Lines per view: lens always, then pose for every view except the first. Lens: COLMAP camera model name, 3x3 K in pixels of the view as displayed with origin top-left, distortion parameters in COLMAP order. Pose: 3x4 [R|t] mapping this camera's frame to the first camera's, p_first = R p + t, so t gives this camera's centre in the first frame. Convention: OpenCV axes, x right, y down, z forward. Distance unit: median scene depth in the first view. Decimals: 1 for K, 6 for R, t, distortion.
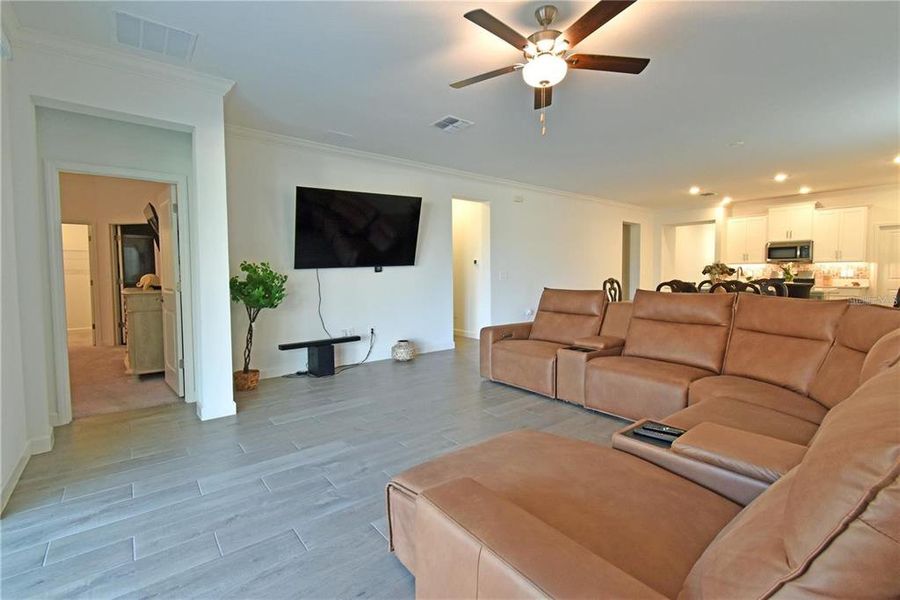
lens RADIAL K [[401.7, 0, 448.6], [0, 401.7, 294.9], [0, 0, 1]] dist [0.023719, -0.009844]
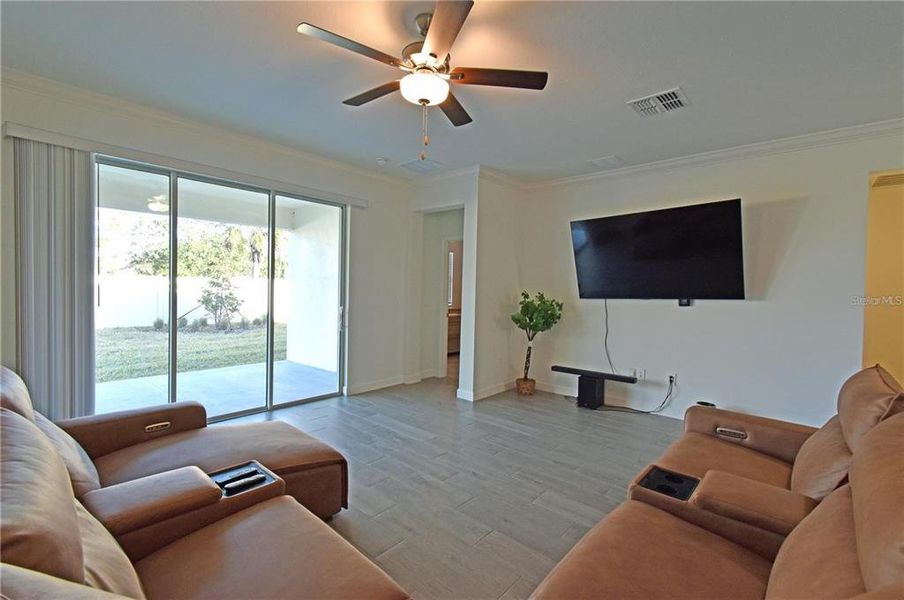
lens RADIAL K [[403.5, 0, 450.6], [0, 403.5, 294.9], [0, 0, 1]] dist [0.023719, -0.009844]
pose [[0.170992, 0.032142, -0.984748, 0.600964], [-0.077878, 0.996782, 0.019012, -0.067130], [0.982190, 0.073440, 0.172945, 0.484343]]
